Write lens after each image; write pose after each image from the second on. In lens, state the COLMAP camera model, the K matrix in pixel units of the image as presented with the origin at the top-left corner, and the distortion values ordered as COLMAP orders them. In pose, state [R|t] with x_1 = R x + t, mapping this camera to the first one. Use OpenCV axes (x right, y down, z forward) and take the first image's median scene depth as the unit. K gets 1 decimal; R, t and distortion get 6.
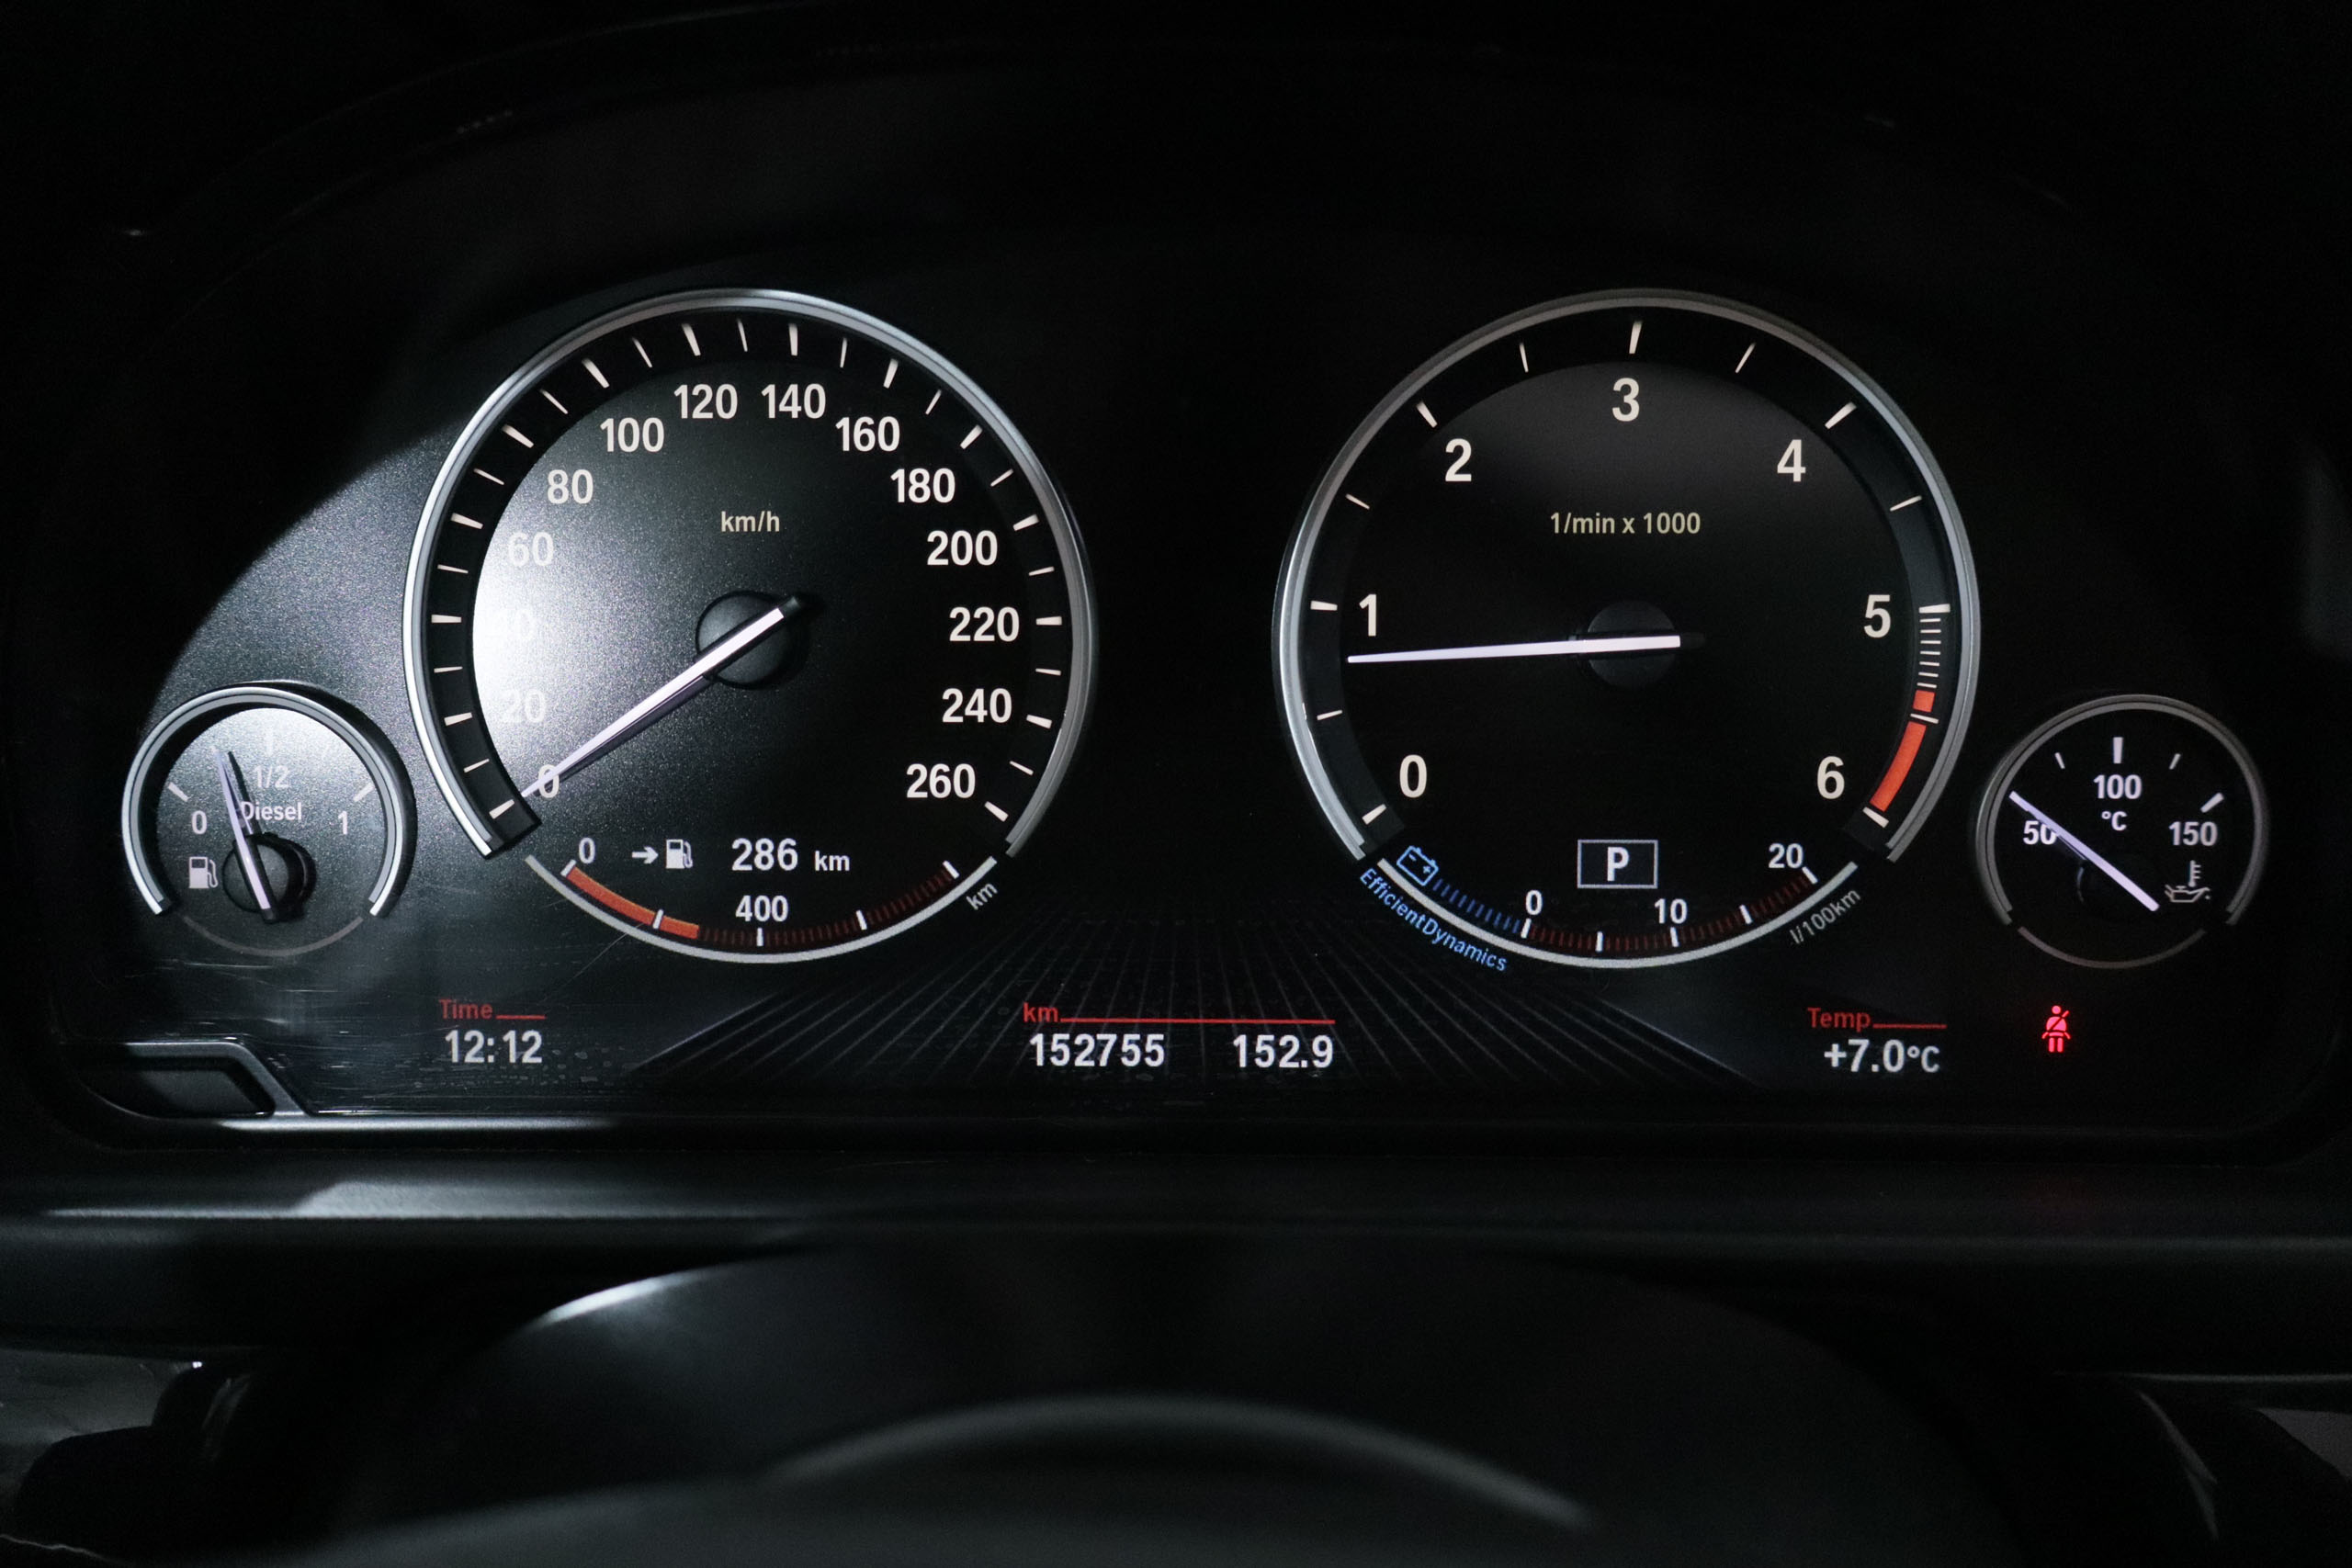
lens RADIAL K [[1942.6, 0, 1176.0], [0, 1942.6, 784.0], [0, 0, 1]] dist [-0.003421, -0.007978]
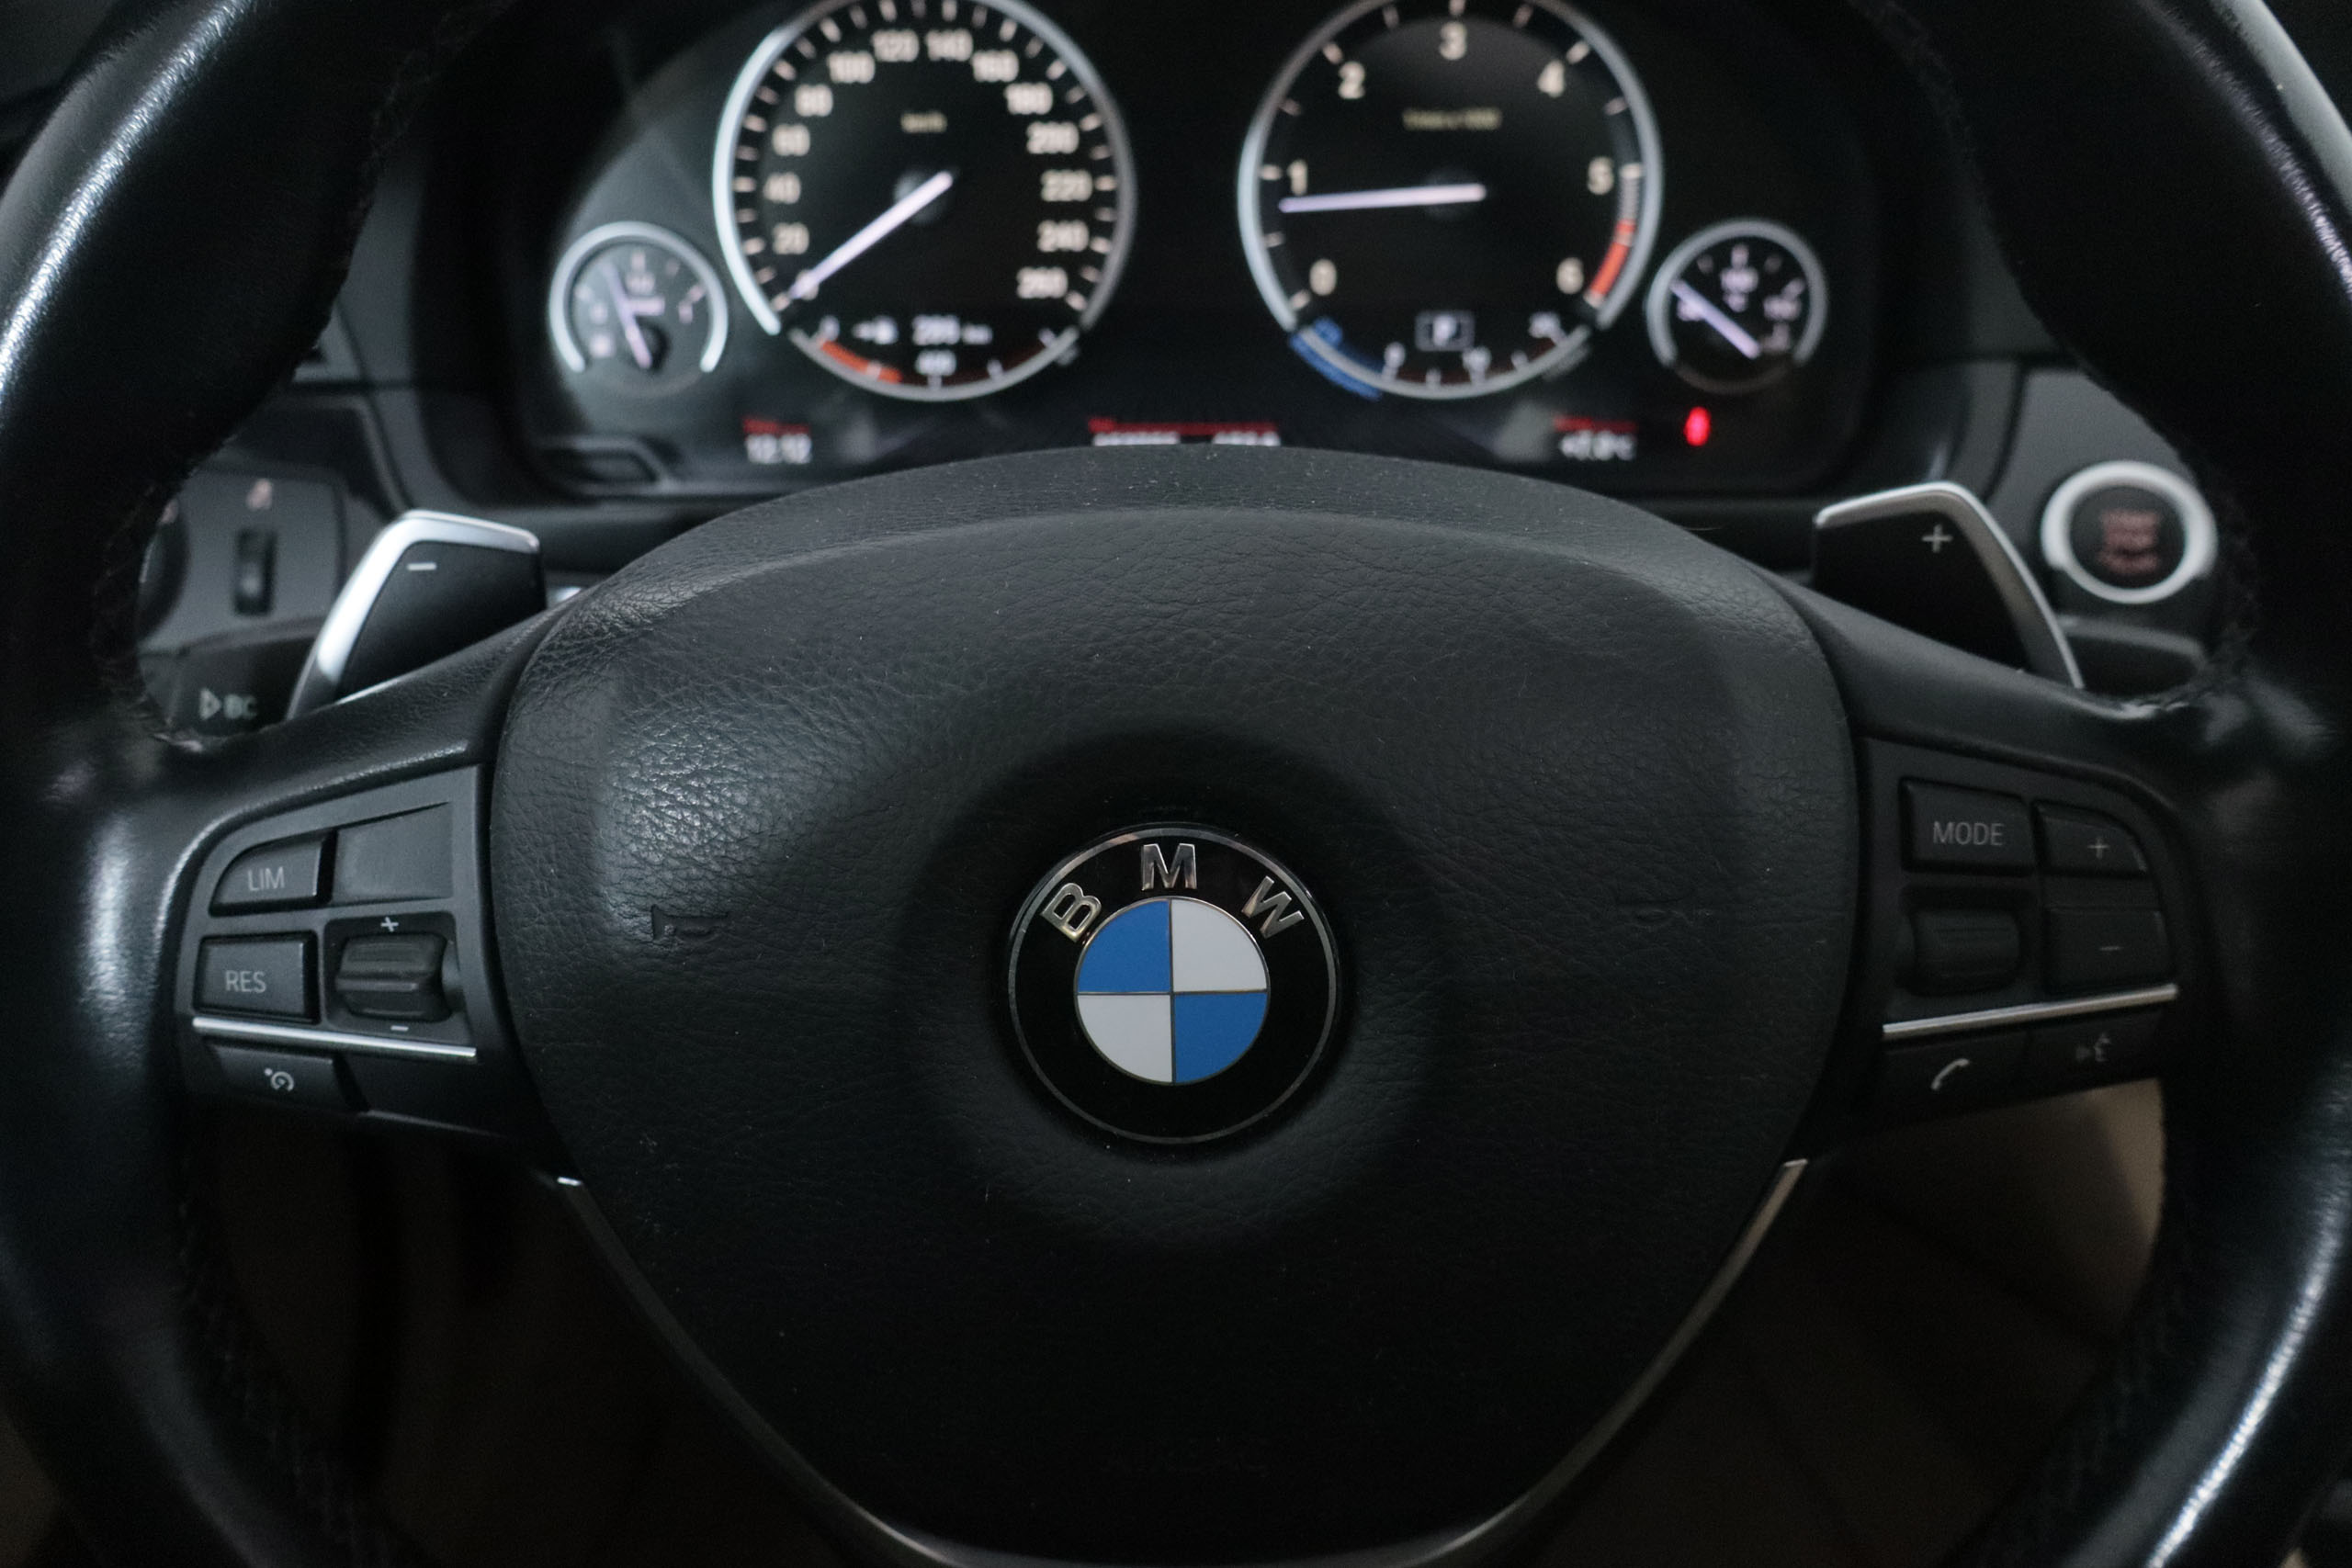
lens RADIAL K [[1942.6, 0, 1176.0], [0, 1942.6, 784.0], [0, 0, 1]] dist [-0.003421, -0.007978]
pose [[0.999940, -0.009733, 0.005074, -0.018309], [0.008341, 0.974297, 0.225114, 0.043599], [-0.007135, -0.225058, 0.974319, -0.740867]]
